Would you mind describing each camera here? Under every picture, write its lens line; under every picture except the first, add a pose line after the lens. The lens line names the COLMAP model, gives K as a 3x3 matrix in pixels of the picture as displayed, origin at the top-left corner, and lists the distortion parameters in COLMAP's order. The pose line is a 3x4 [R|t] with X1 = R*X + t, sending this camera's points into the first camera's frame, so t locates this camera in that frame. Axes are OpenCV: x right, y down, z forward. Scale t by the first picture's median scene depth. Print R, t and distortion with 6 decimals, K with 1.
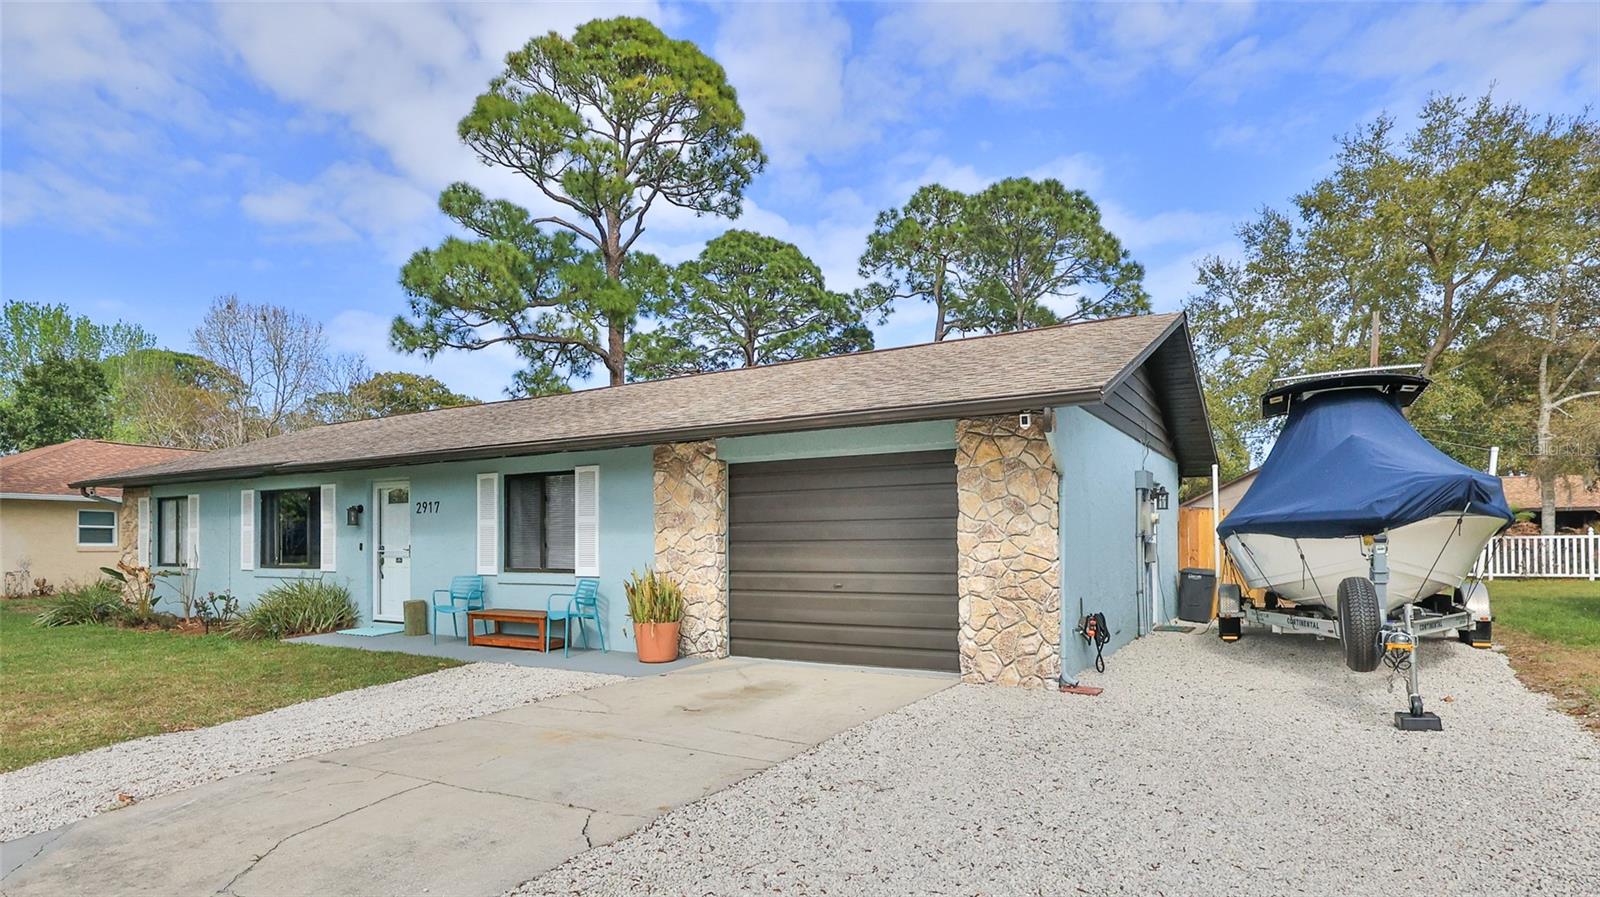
lens RADIAL K [[878.8, 0, 768.1], [0, 878.8, 538.7], [0, 0, 1]] dist [0.006406, -0.000044]
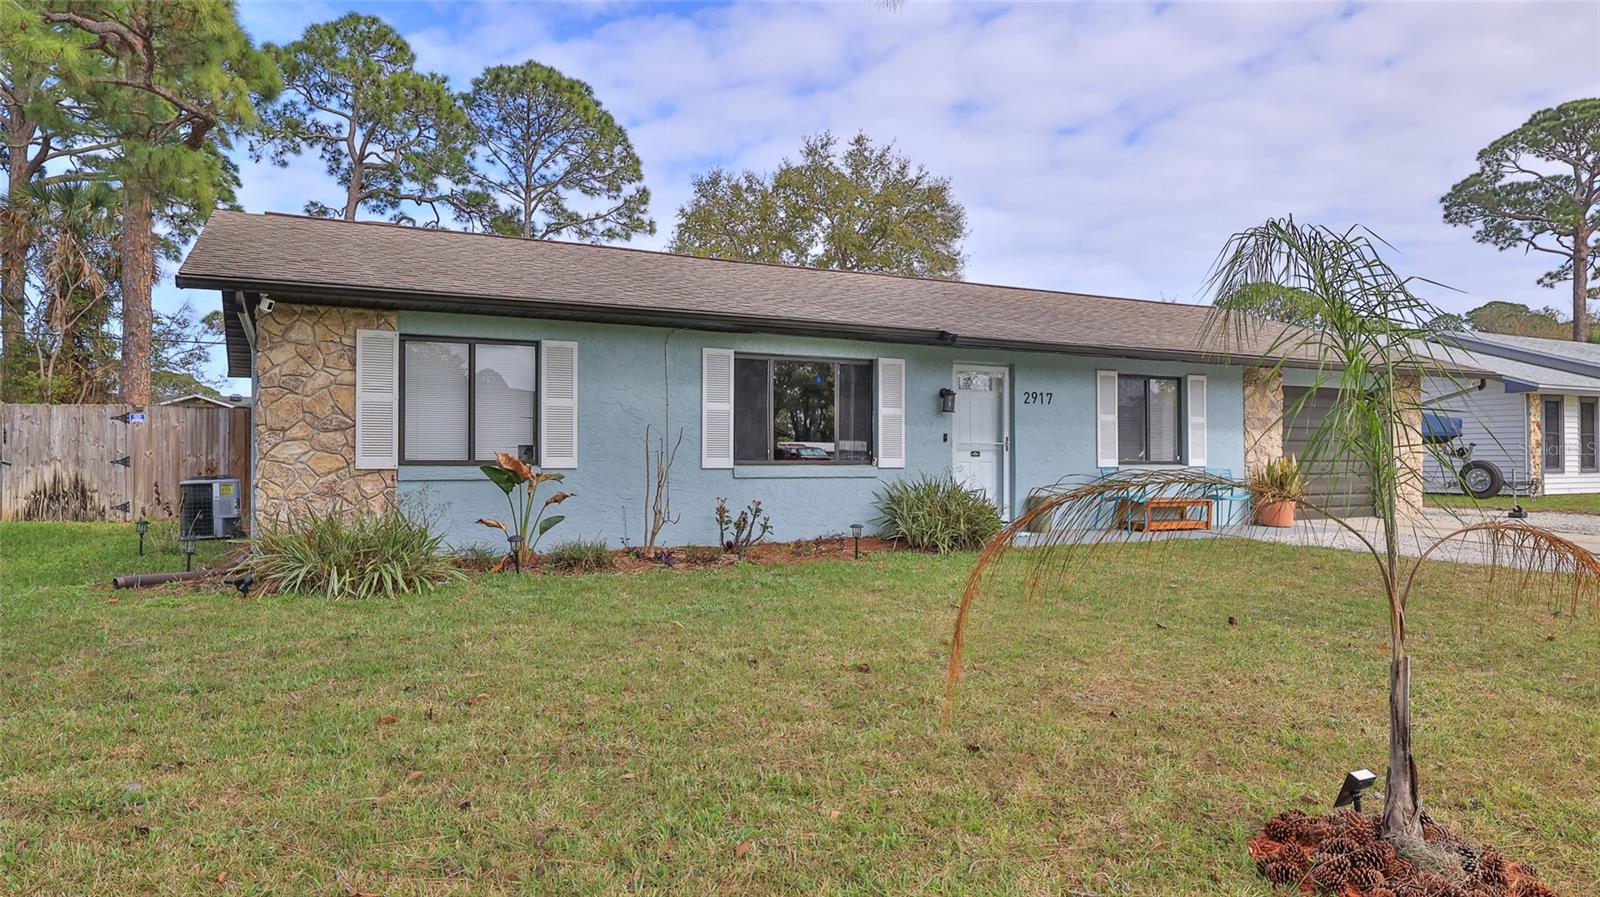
lens RADIAL K [[988.4, 0, 798.0], [0, 988.4, 443.9], [0, 0, 1]] dist [0.001807, 0.001087]
pose [[0.514915, 0.019908, 0.857010, -1.298947], [-0.009689, 0.999802, -0.017404, 0.031781], [-0.857186, 0.000657, 0.515006, 0.603836]]
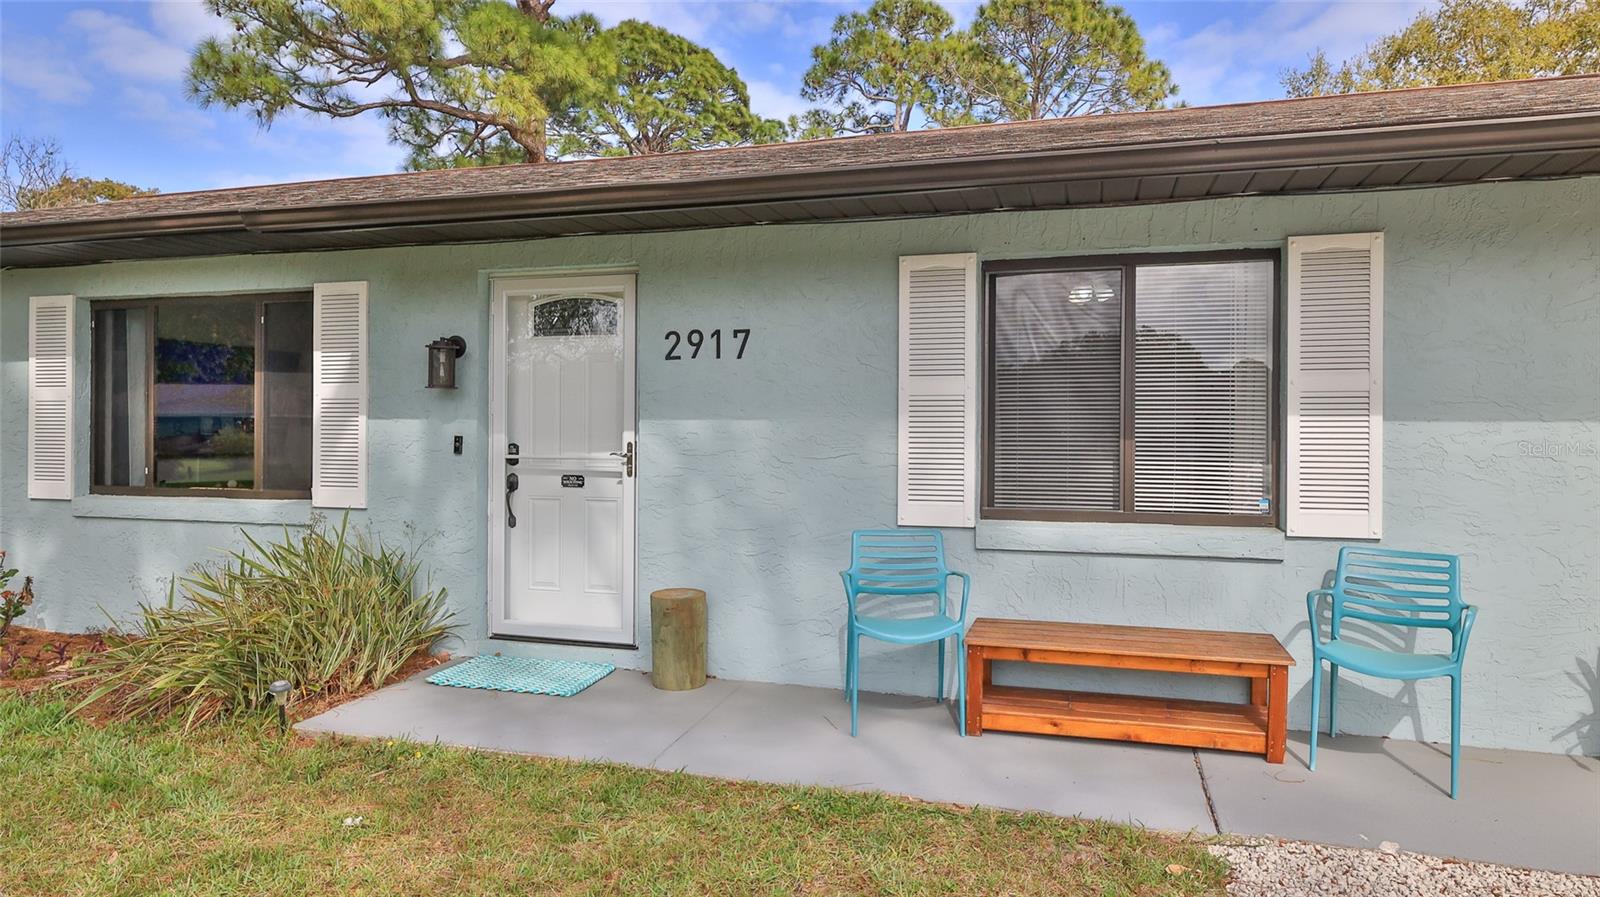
lens RADIAL K [[988.4, 0, 814.5], [0, 988.4, 449.2], [0, 0, 1]] dist [0.001807, 0.001087]
pose [[0.963683, 0.009259, 0.266889, -0.410237], [-0.013280, 0.999824, 0.013265, 0.002852], [-0.266719, -0.016327, 0.963636, 0.518761]]
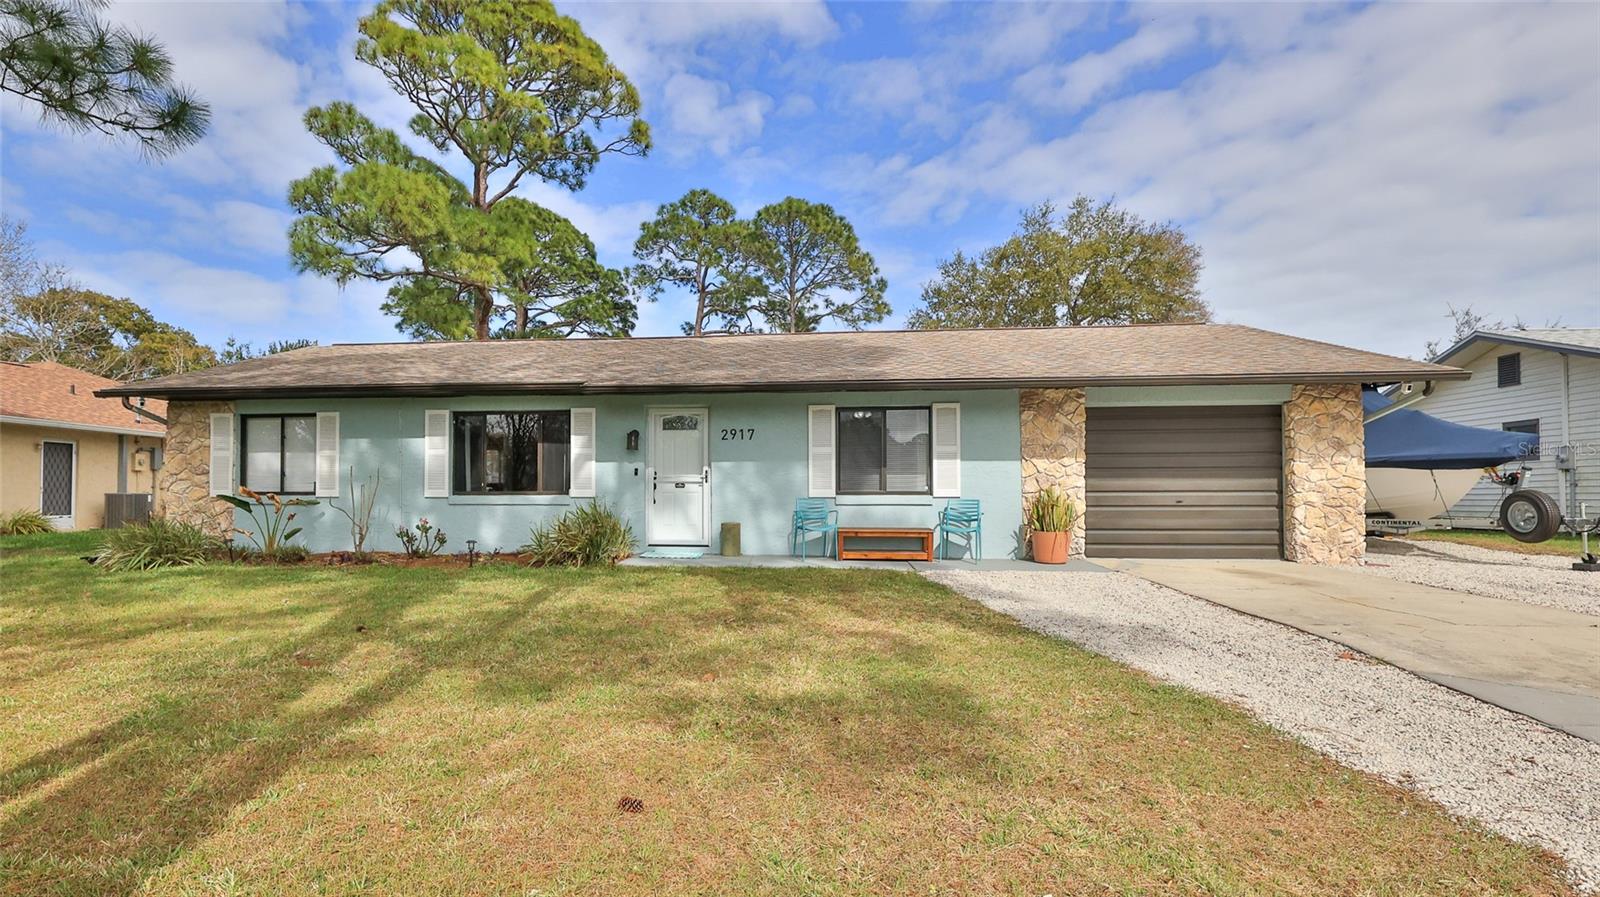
lens RADIAL K [[757.7, 0, 742.3], [0, 757.7, 491.7], [0, 0, 1]] dist [-0.001270, -0.000424]
pose [[0.899993, 0.007122, 0.435846, -0.700112], [-0.007400, 0.999972, -0.001060, 0.030412], [-0.435841, -0.002271, 0.900021, 0.162384]]
